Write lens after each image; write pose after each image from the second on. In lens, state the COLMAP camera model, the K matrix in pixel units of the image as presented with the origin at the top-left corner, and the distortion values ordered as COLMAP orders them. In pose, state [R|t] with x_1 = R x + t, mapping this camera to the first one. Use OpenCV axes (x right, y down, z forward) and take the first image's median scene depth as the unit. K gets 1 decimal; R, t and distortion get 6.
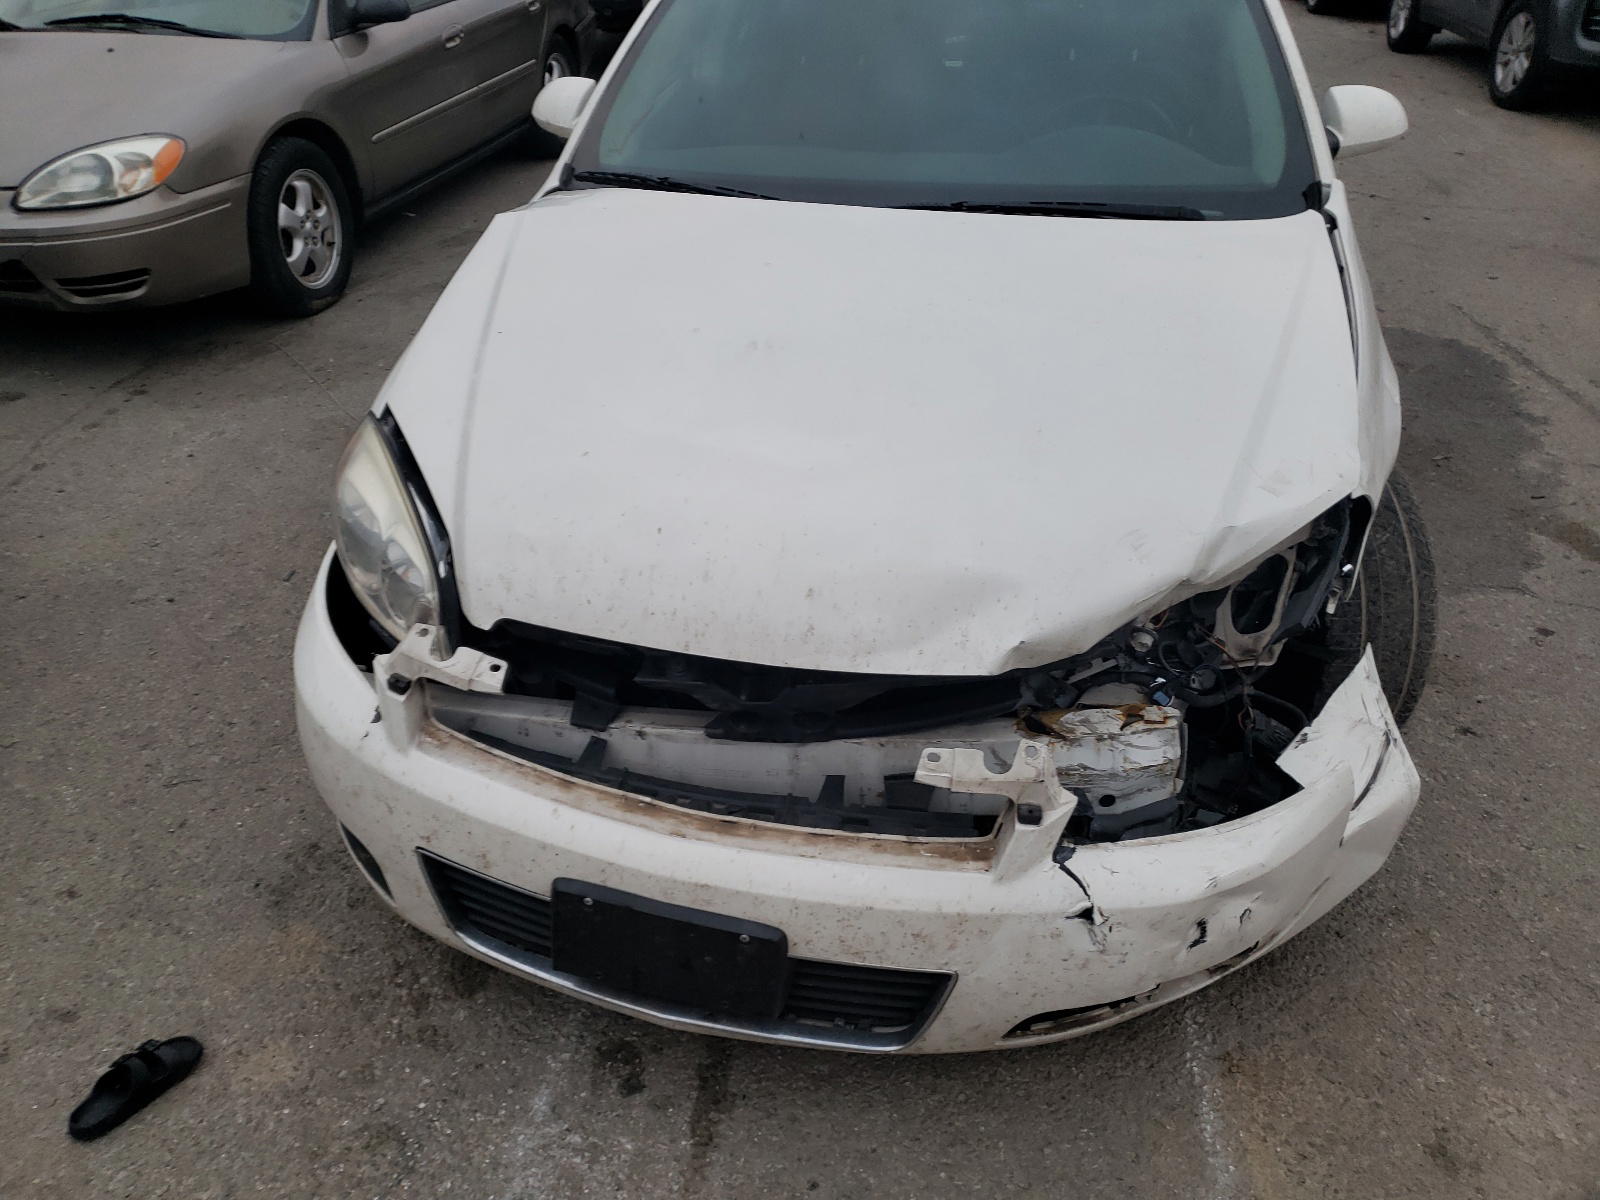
lens RADIAL K [[1232.0, 0, 756.7], [0, 1232.0, 602.1], [0, 0, 1]] dist [0.026909, -0.023232]
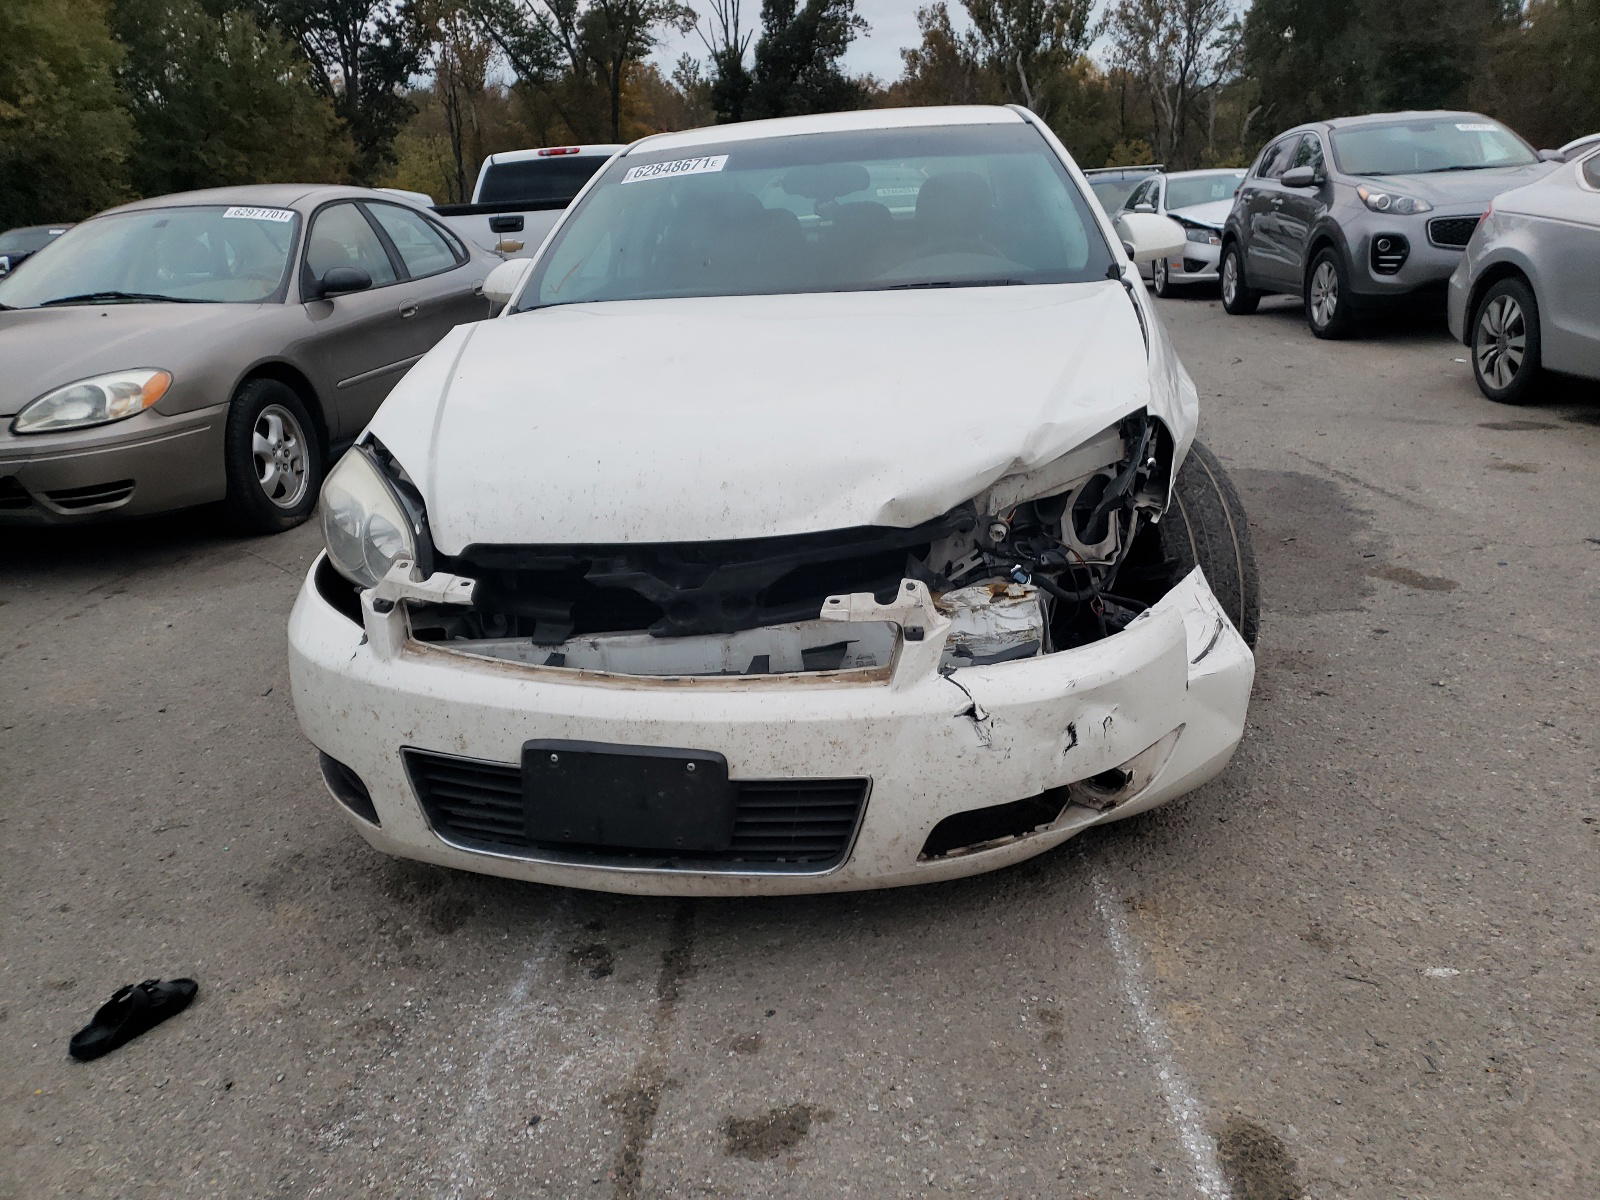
lens RADIAL K [[1232.0, 0, 796.1], [0, 1232.0, 608.3], [0, 0, 1]] dist [0.026909, -0.023232]
pose [[0.994349, -0.076920, 0.073166, 0.013849], [0.092784, 0.964597, -0.246869, 0.361010], [-0.051586, 0.252262, 0.966283, -0.144459]]
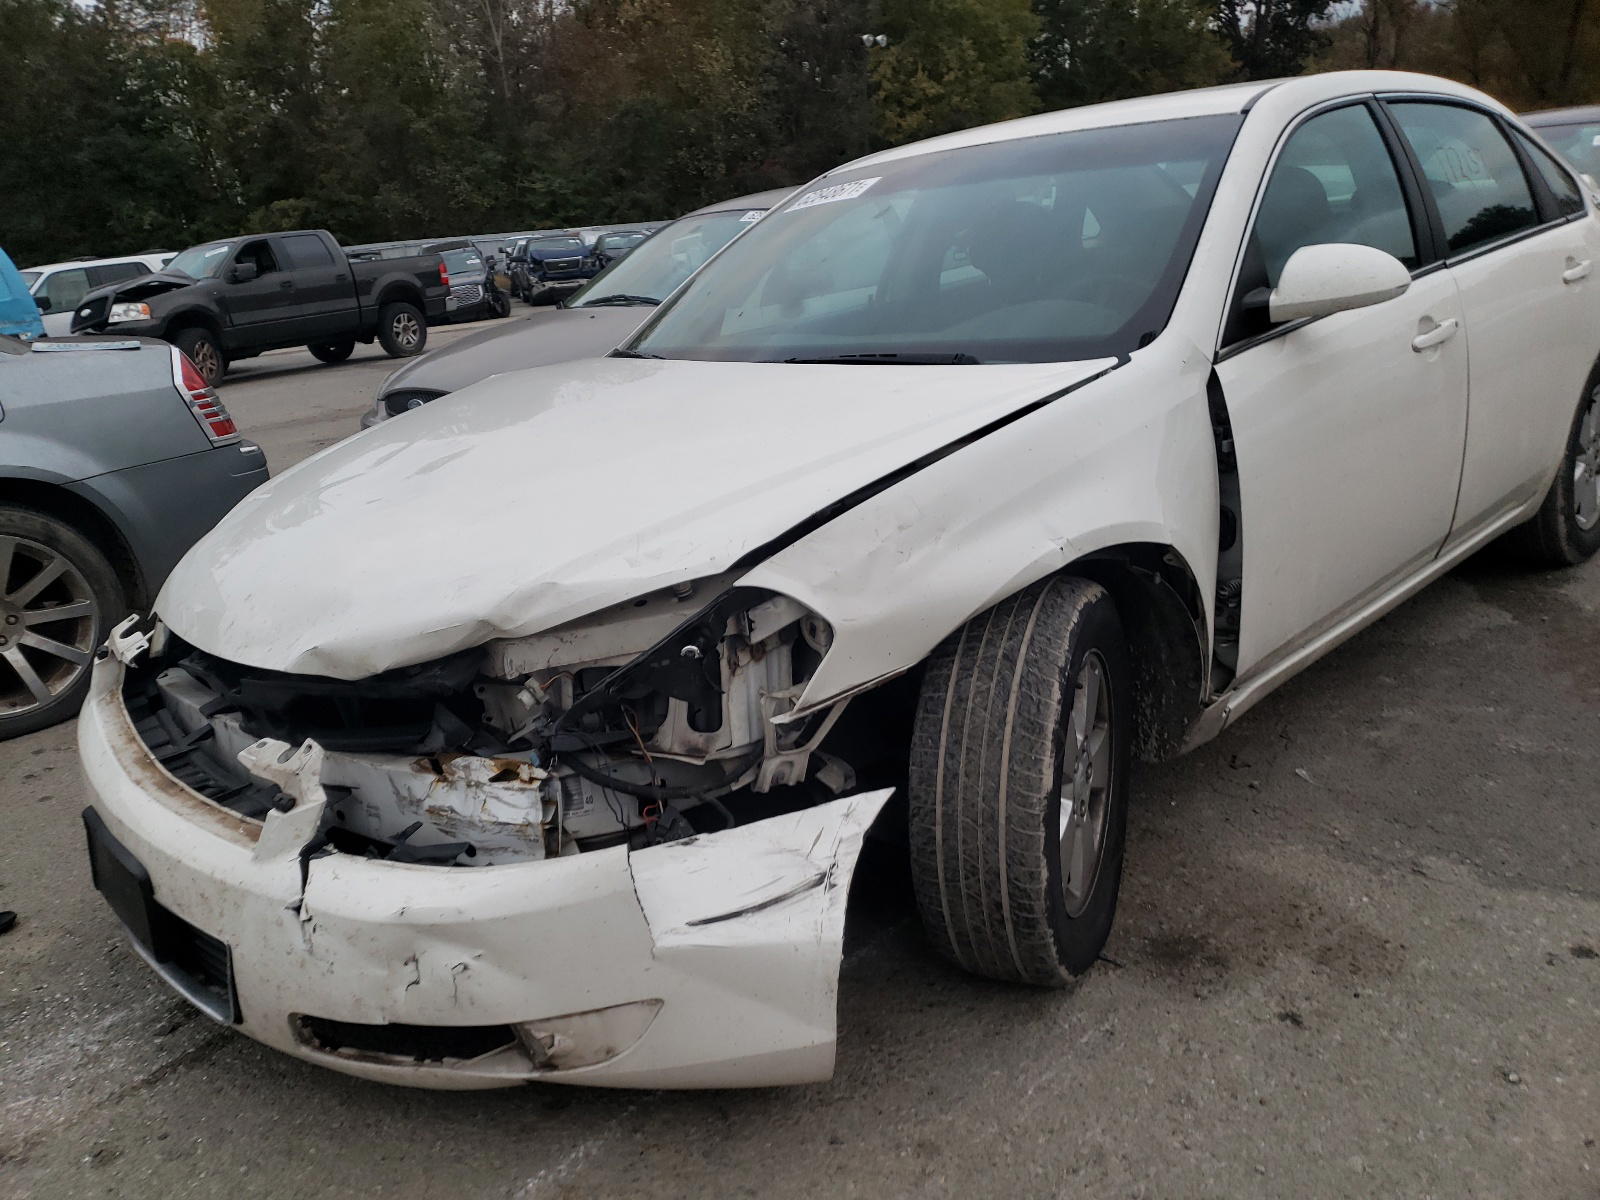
lens RADIAL K [[1232.0, 0, 796.5], [0, 1232.0, 608.6], [0, 0, 1]] dist [0.026909, -0.023232]
pose [[0.830019, 0.091479, -0.550182, 0.974037], [-0.215195, 0.962600, -0.164597, 0.074104], [0.514548, 0.255015, 0.818662, 0.241302]]
